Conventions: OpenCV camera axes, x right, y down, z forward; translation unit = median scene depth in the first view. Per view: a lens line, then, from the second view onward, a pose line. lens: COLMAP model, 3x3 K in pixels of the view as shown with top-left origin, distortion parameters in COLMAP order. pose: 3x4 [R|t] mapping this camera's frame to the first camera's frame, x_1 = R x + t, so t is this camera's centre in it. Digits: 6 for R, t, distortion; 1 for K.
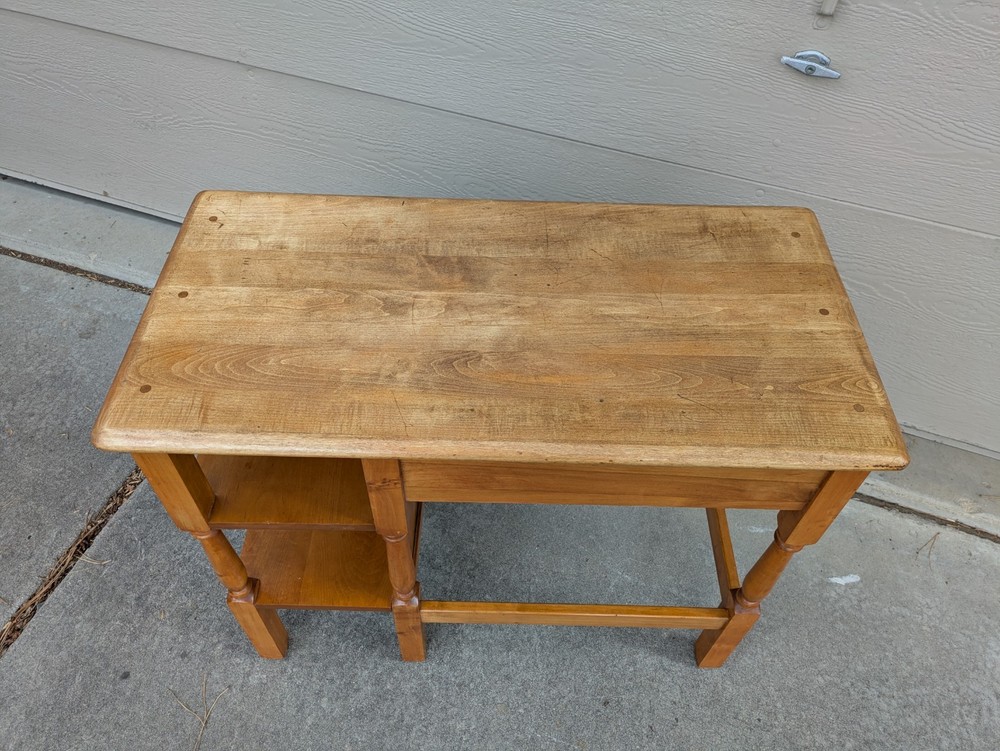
lens RADIAL K [[751.2, 0, 495.9], [0, 751.2, 378.5], [0, 0, 1]] dist [0.042960, -0.043374]
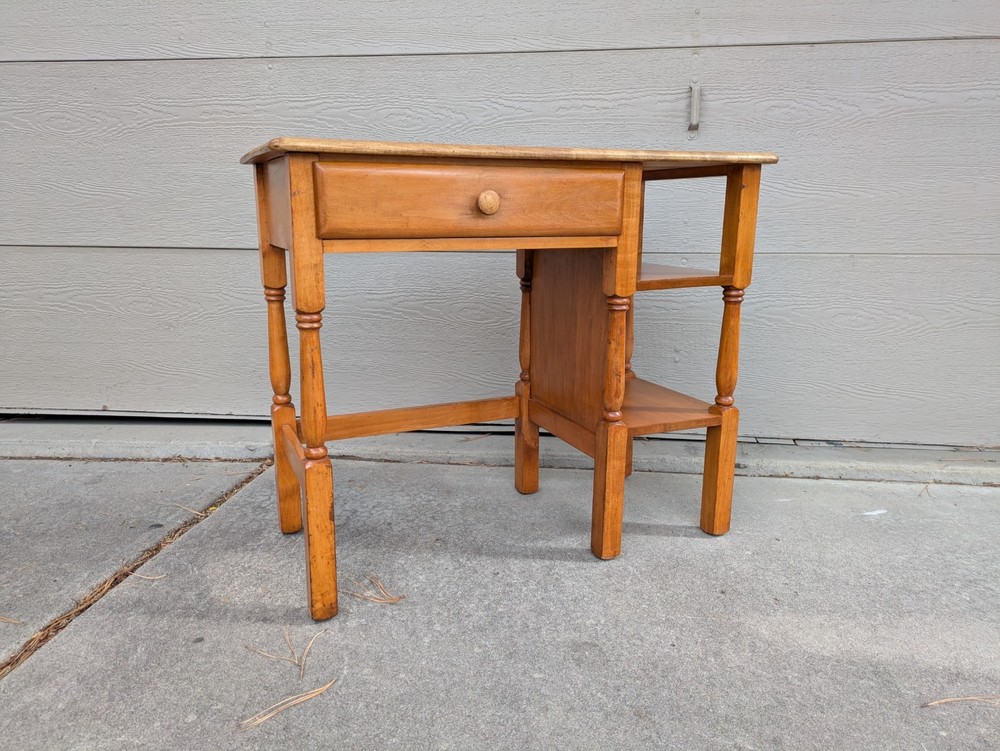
lens RADIAL K [[751.2, 0, 490.4], [0, 751.2, 380.8], [0, 0, 1]] dist [0.042960, -0.043374]
pose [[0.974128, -0.068595, 0.215337, -0.331078], [0.186304, 0.783100, -0.593334, 0.726870], [-0.127930, 0.618101, 0.775619, 0.117248]]
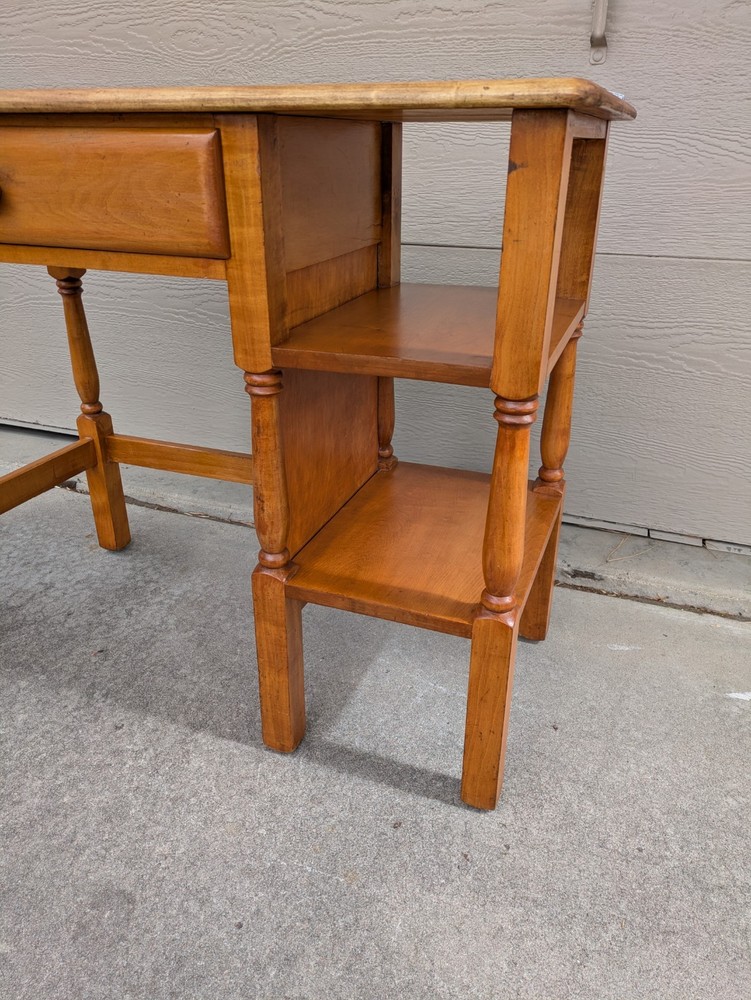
lens RADIAL K [[751.2, 0, 377.3], [0, 751.2, 510.9], [0, 0, 1]] dist [0.042960, -0.043374]
pose [[0.999697, -0.001515, -0.024556, 0.143501], [-0.009123, 0.904109, -0.427205, 0.456872], [0.022848, 0.427300, 0.903821, 0.303723]]
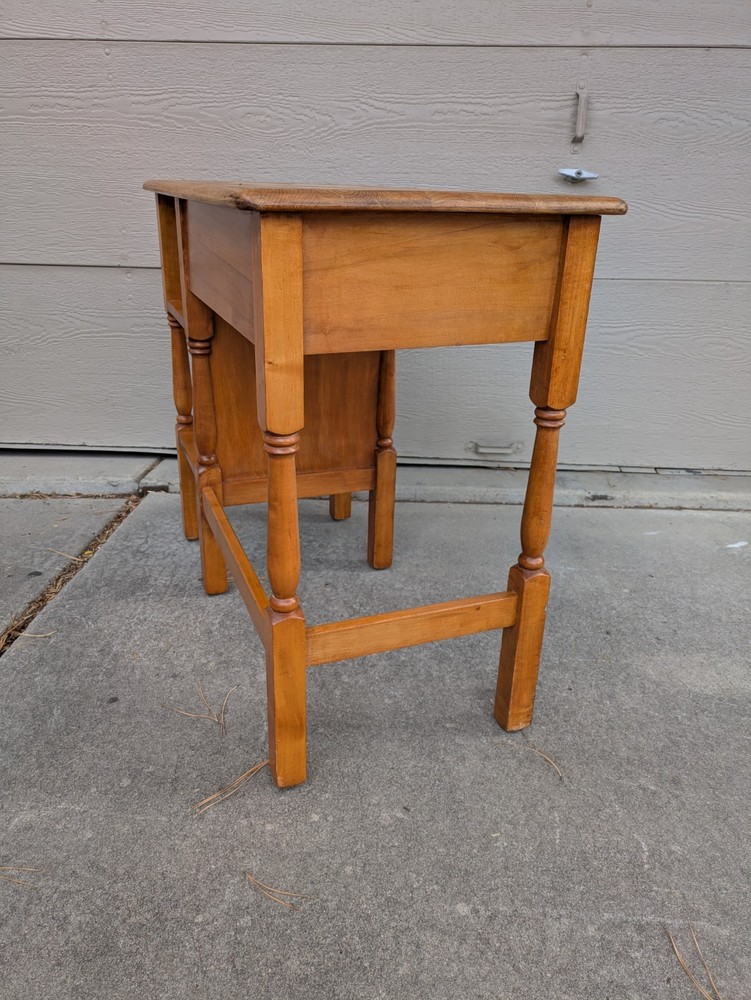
lens RADIAL K [[751.2, 0, 369.2], [0, 751.2, 514.6], [0, 0, 1]] dist [0.042960, -0.043374]
pose [[0.953196, -0.122783, 0.276300, -0.420729], [0.235222, 0.875301, -0.422514, 0.636478], [-0.189968, 0.467731, 0.863215, 0.102582]]
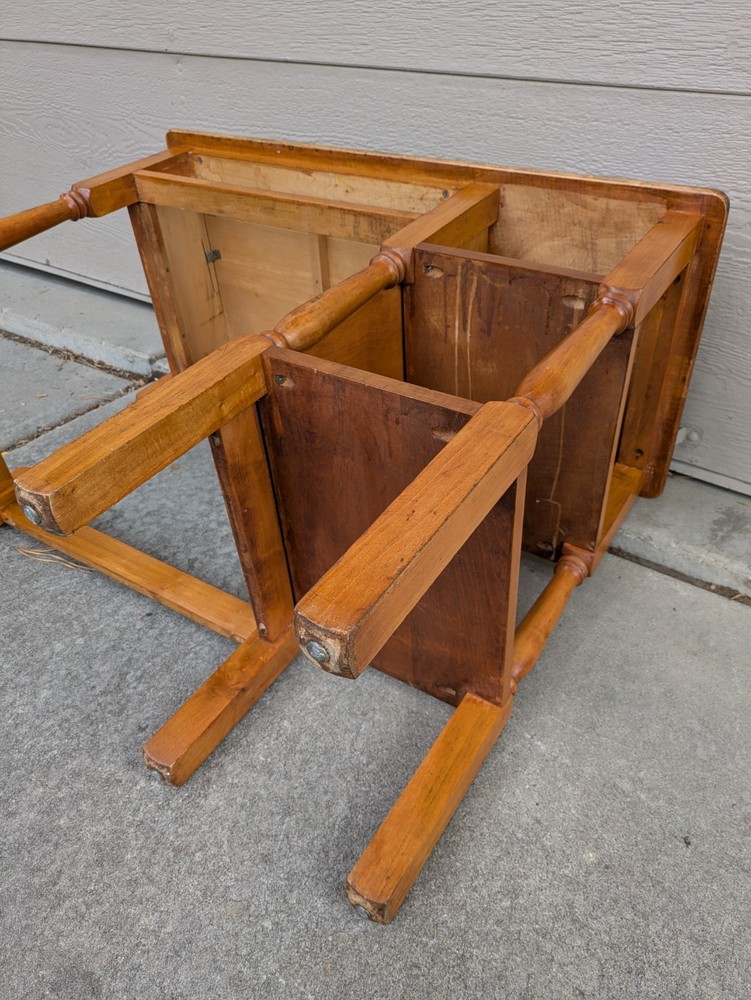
lens RADIAL K [[751.2, 0, 372.4], [0, 751.2, 522.5], [0, 0, 1]] dist [0.042960, -0.043374]
pose [[0.962027, 0.130698, -0.239631, 0.183951], [-0.181184, 0.962378, -0.202487, 0.264493], [0.204151, 0.238215, 0.949514, 0.457690]]
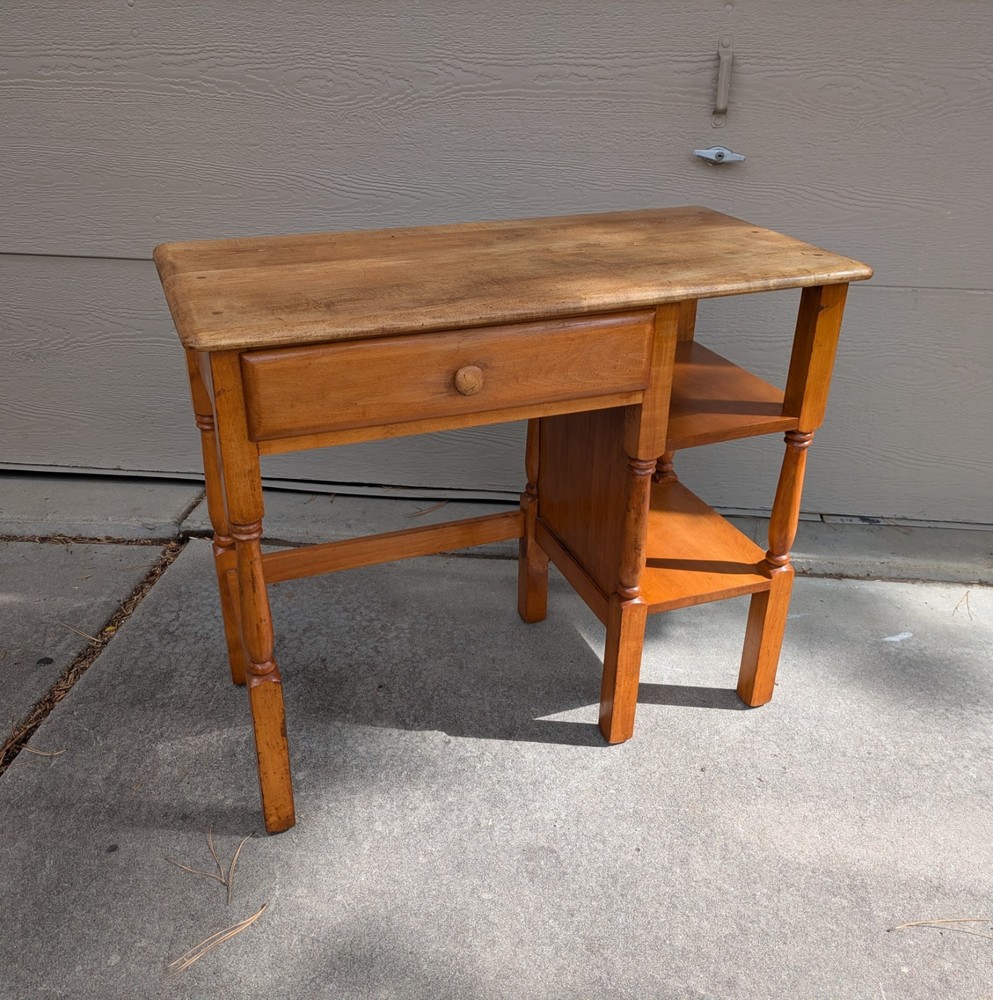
lens RADIAL K [[1000.4, 0, 481.8], [0, 1000.4, 510.6], [0, 0, 1]] dist [0.030932, 0.000000]
pose [[0.970687, -0.123643, 0.206104, -0.292650], [0.194484, 0.907917, -0.371298, 0.530430], [-0.141217, 0.400499, 0.905350, -0.112850]]
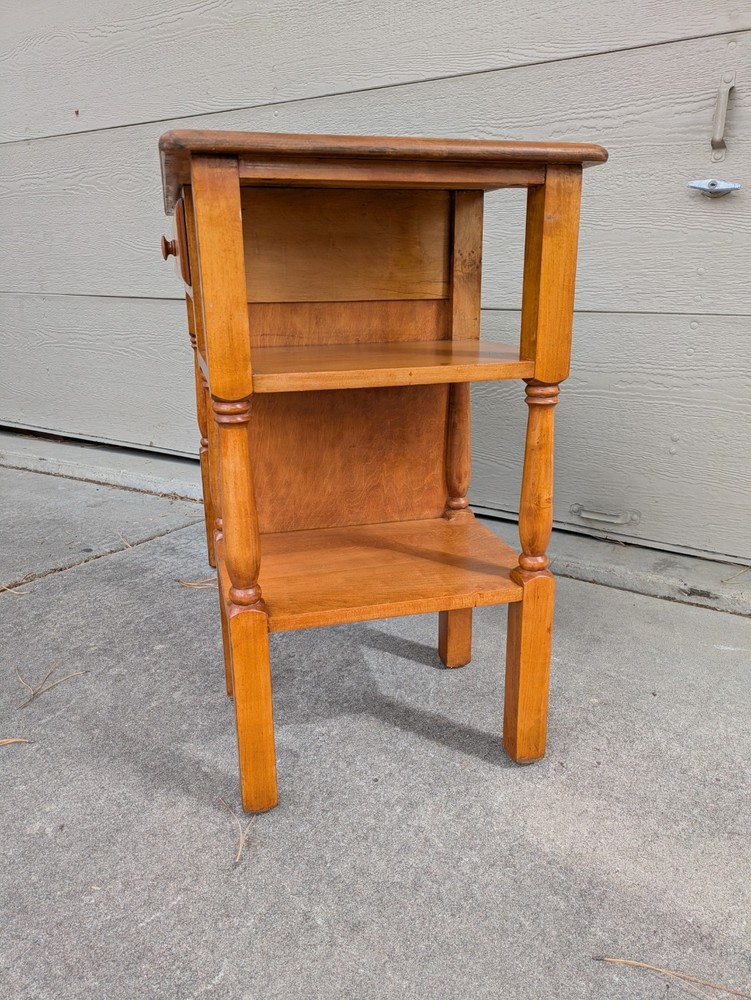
lens RADIAL K [[751.2, 0, 376.1], [0, 751.2, 504.5], [0, 0, 1]] dist [0.042960, -0.043374]
pose [[0.972560, 0.048480, -0.227544, 0.178330], [-0.166574, 0.827897, -0.535575, 0.660286], [0.162418, 0.558781, 0.813255, 0.207807]]
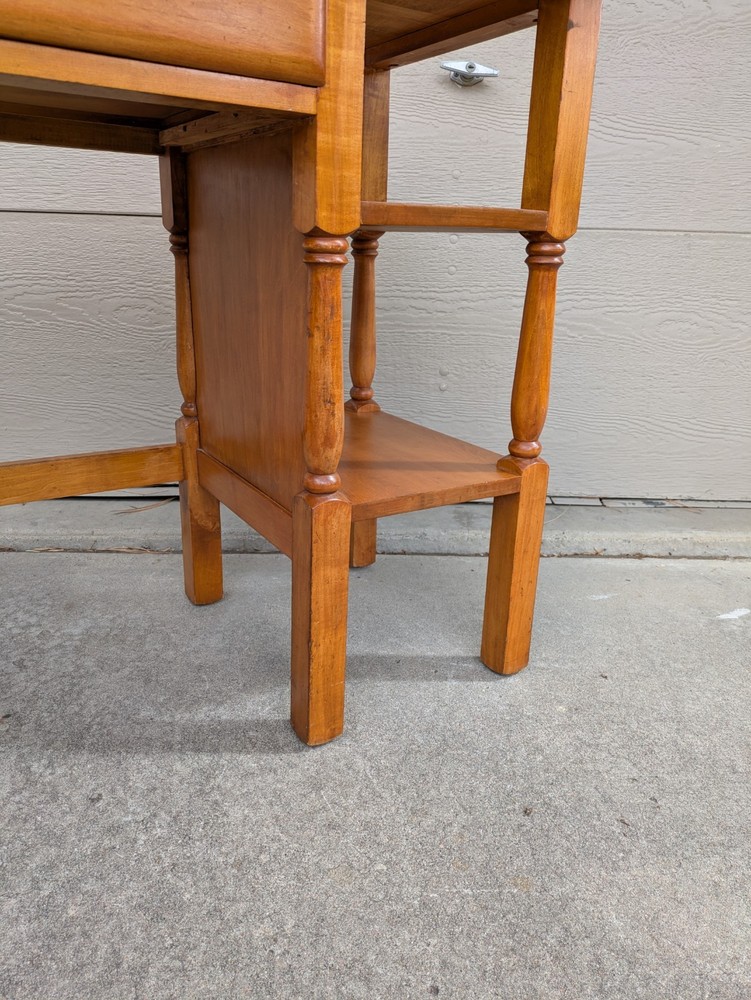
lens RADIAL K [[751.2, 0, 374.1], [0, 751.2, 487.6], [0, 0, 1]] dist [0.042960, -0.043374]
pose [[0.929400, -0.106156, 0.353479, -0.109270], [0.280206, 0.826293, -0.488594, 0.463616], [-0.240210, 0.553146, 0.797702, 0.485039]]
